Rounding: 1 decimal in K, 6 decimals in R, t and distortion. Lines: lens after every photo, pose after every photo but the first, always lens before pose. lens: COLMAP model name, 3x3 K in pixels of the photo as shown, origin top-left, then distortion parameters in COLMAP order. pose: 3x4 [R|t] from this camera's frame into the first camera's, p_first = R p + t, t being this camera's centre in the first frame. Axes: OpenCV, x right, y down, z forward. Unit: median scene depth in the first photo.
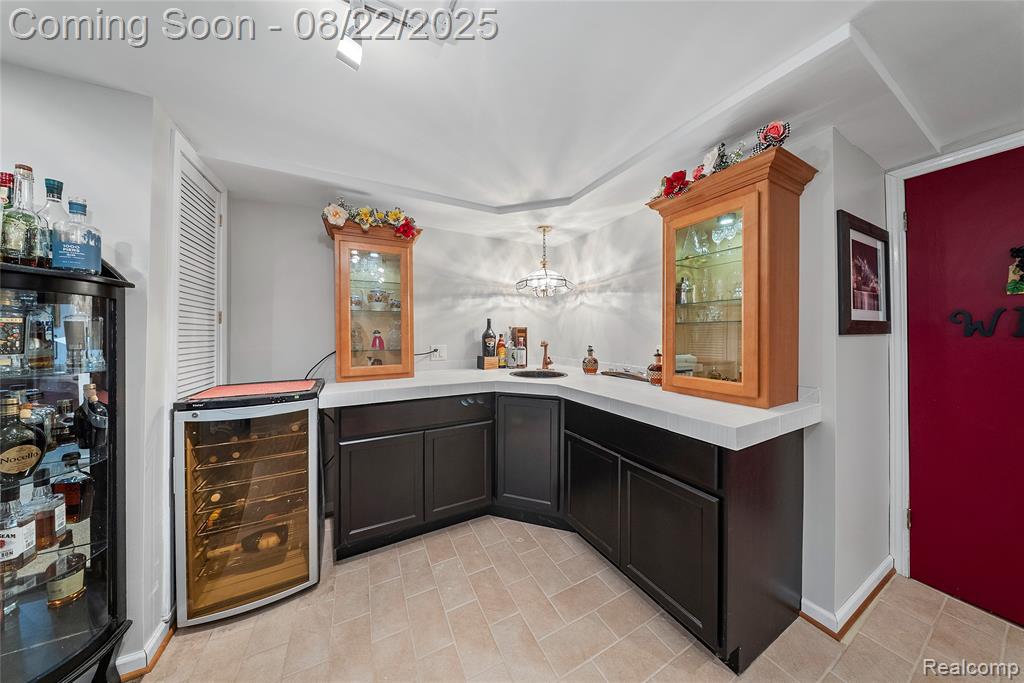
lens RADIAL K [[300.8, 0, 514.9], [0, 300.8, 334.7], [0, 0, 1]] dist [-0.014046, -0.000011]
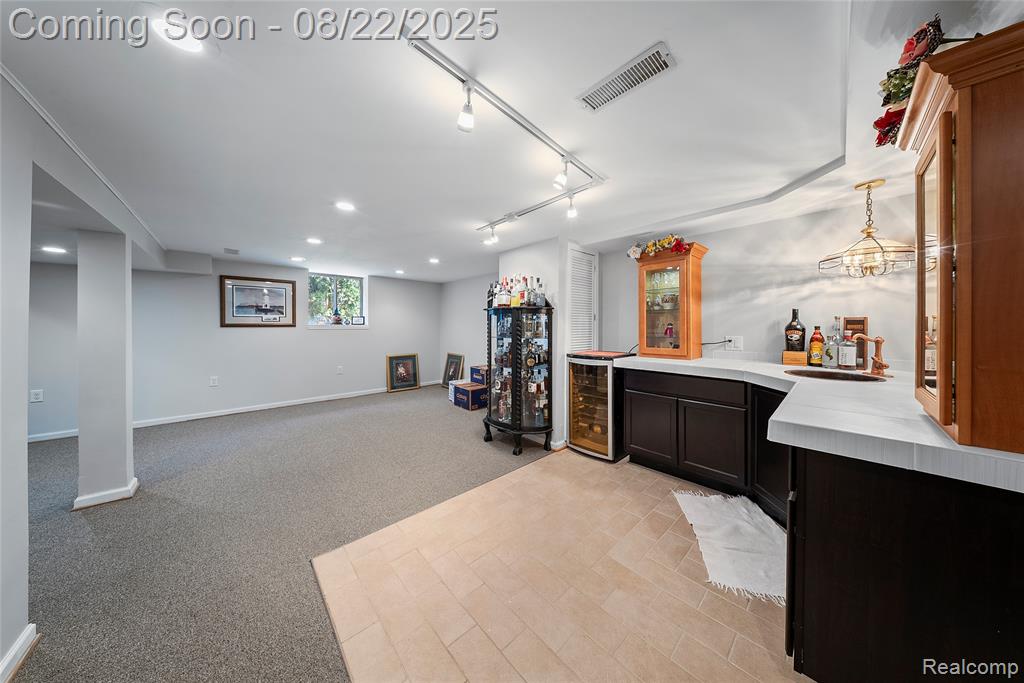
lens RADIAL K [[300.8, 0, 514.9], [0, 300.8, 334.7], [0, 0, 1]] dist [-0.014046, -0.000011]
pose [[0.261609, 0.032677, -0.964621, 0.701621], [0.001640, 0.999410, 0.034300, -0.010016], [0.965172, -0.010555, 0.261401, -0.049251]]
